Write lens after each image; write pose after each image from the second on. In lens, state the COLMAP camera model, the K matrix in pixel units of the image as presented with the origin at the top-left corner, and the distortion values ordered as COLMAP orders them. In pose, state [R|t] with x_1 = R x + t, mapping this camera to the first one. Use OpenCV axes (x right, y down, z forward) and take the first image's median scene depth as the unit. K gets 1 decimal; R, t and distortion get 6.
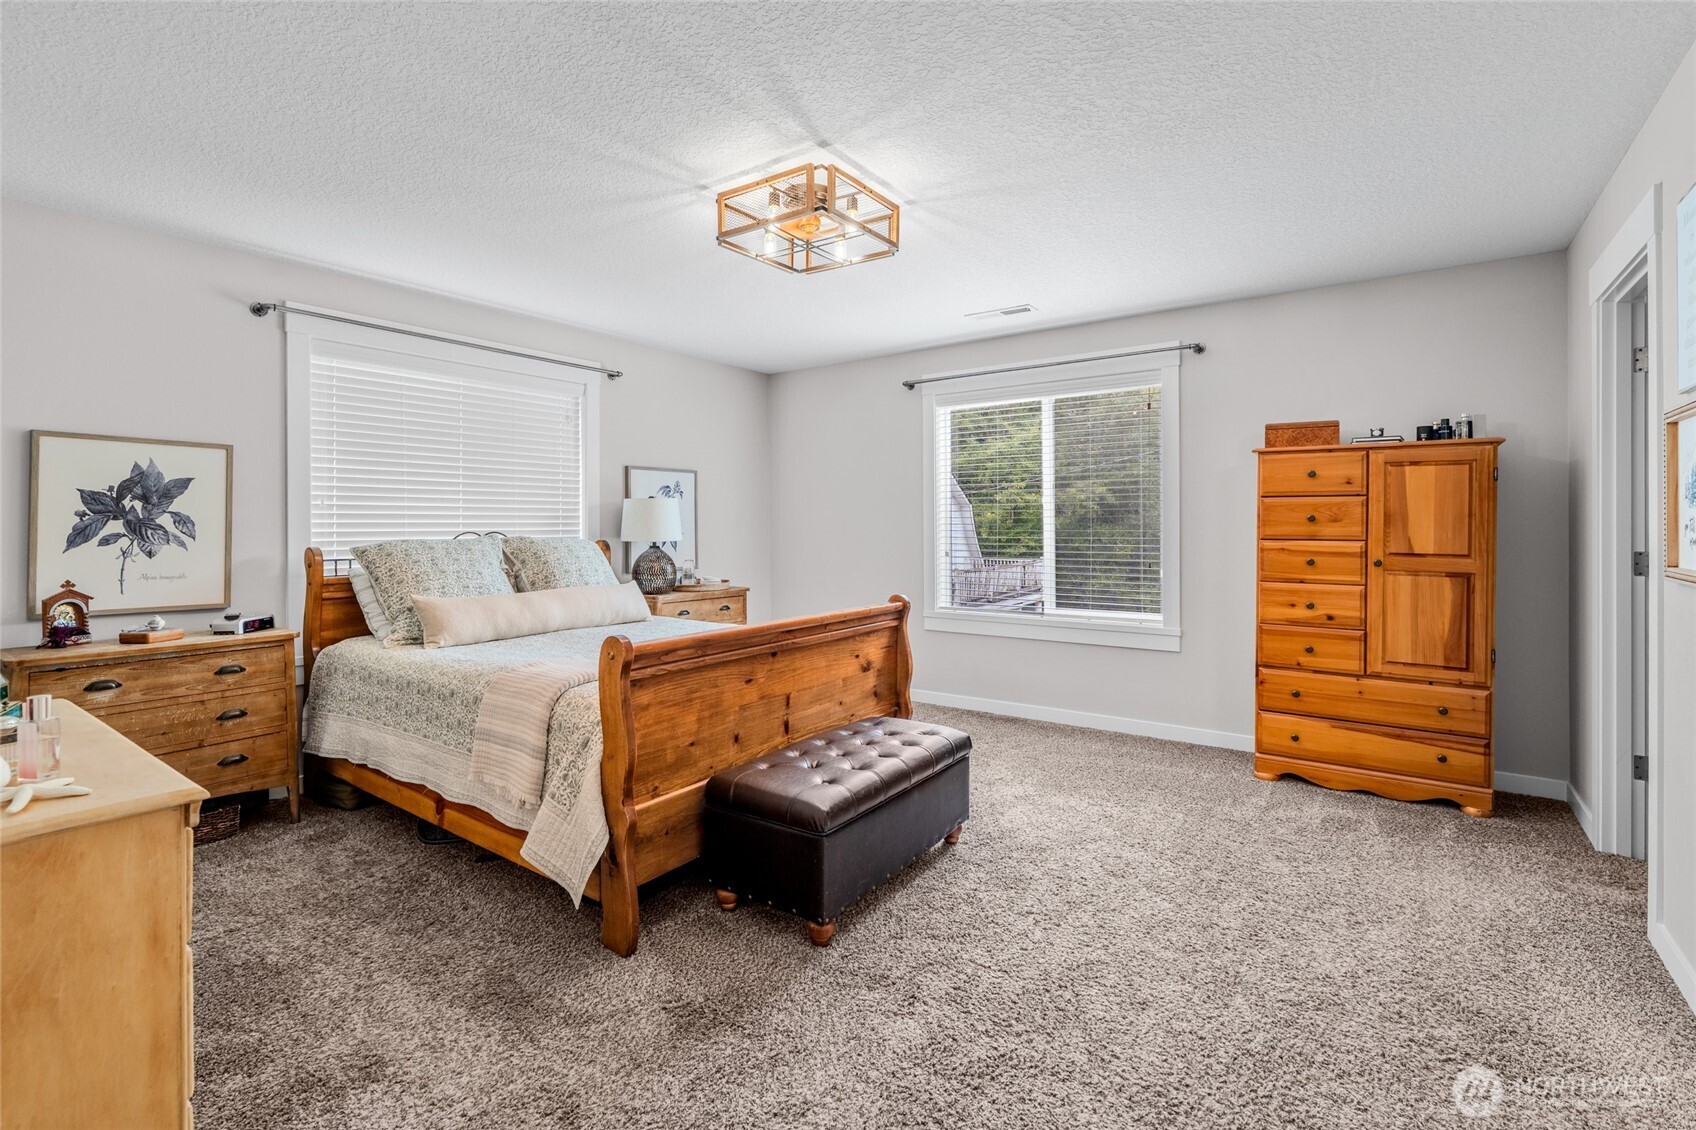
lens RADIAL K [[760.1, 0, 854.6], [0, 760.1, 520.6], [0, 0, 1]] dist [0.001319, -0.000126]
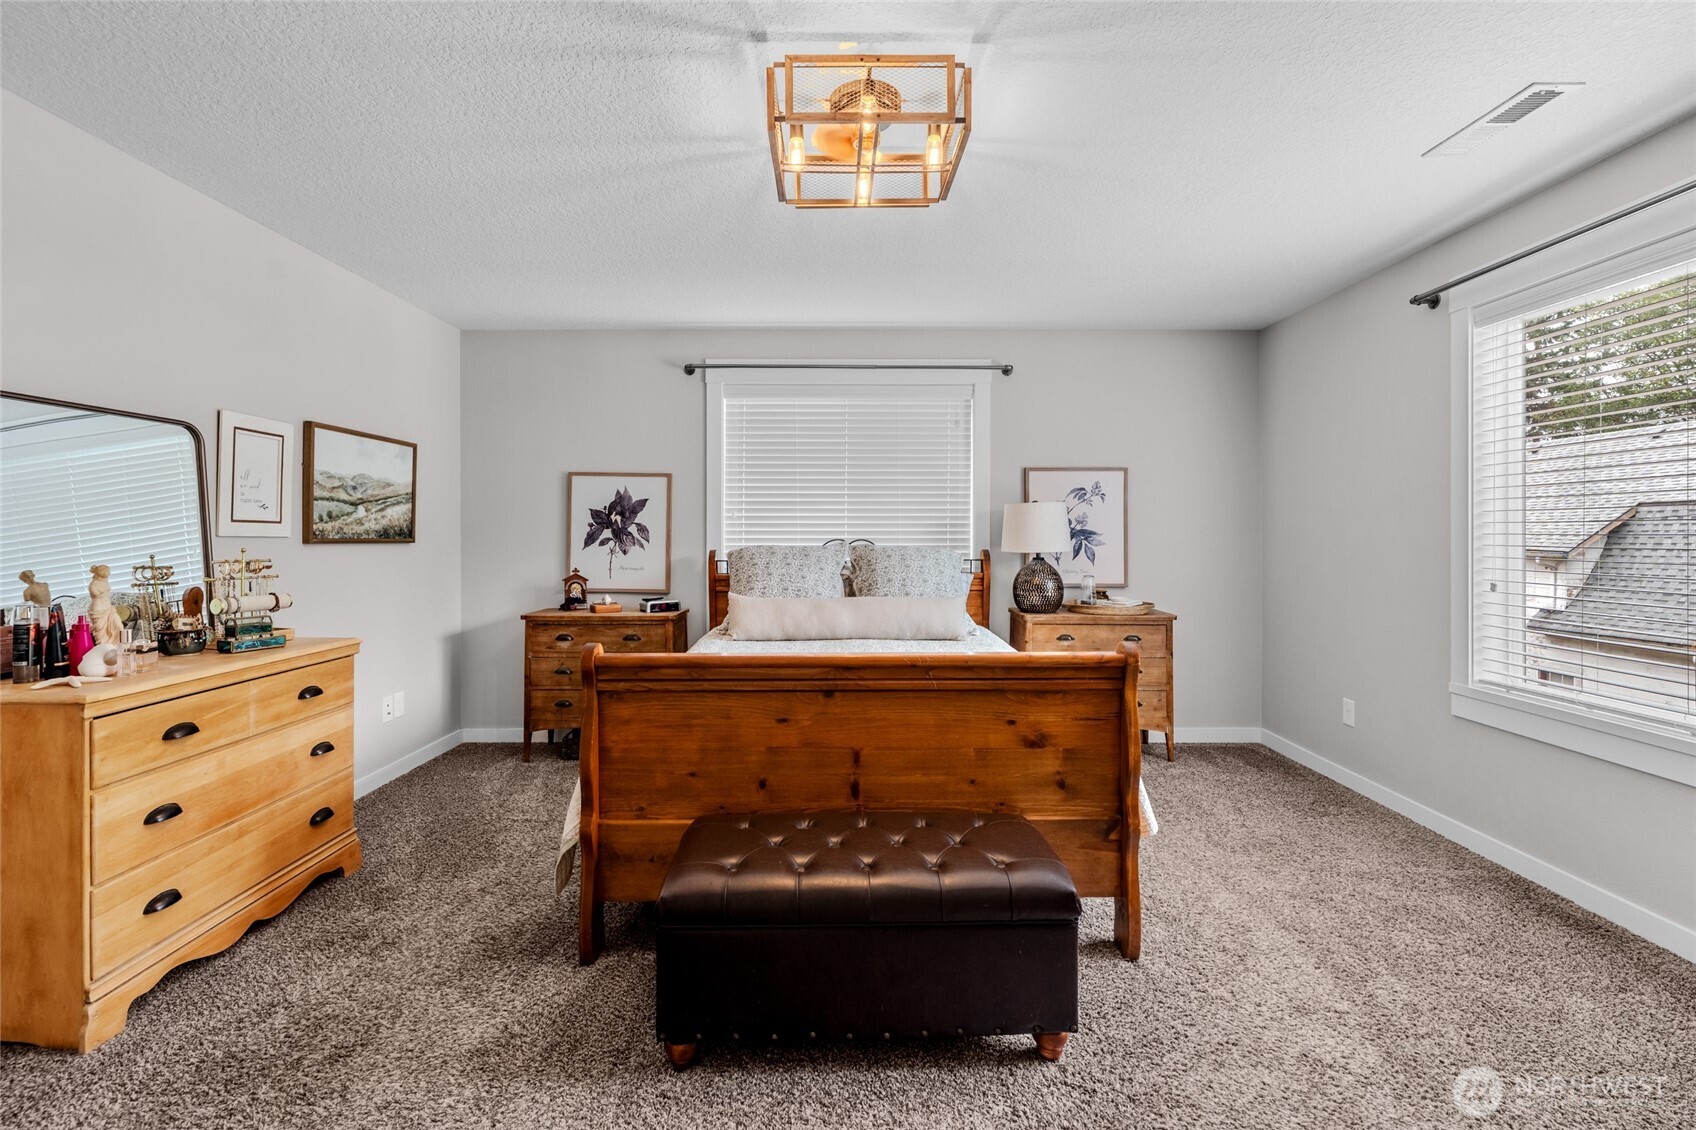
lens RADIAL K [[760.1, 0, 843.5], [0, 760.1, 533.2], [0, 0, 1]] dist [0.001319, -0.000126]
pose [[0.588692, 0.003147, -0.808351, 0.501648], [0.001693, 0.999985, 0.005126, 0.000817], [0.808356, -0.004386, 0.588678, 0.489349]]
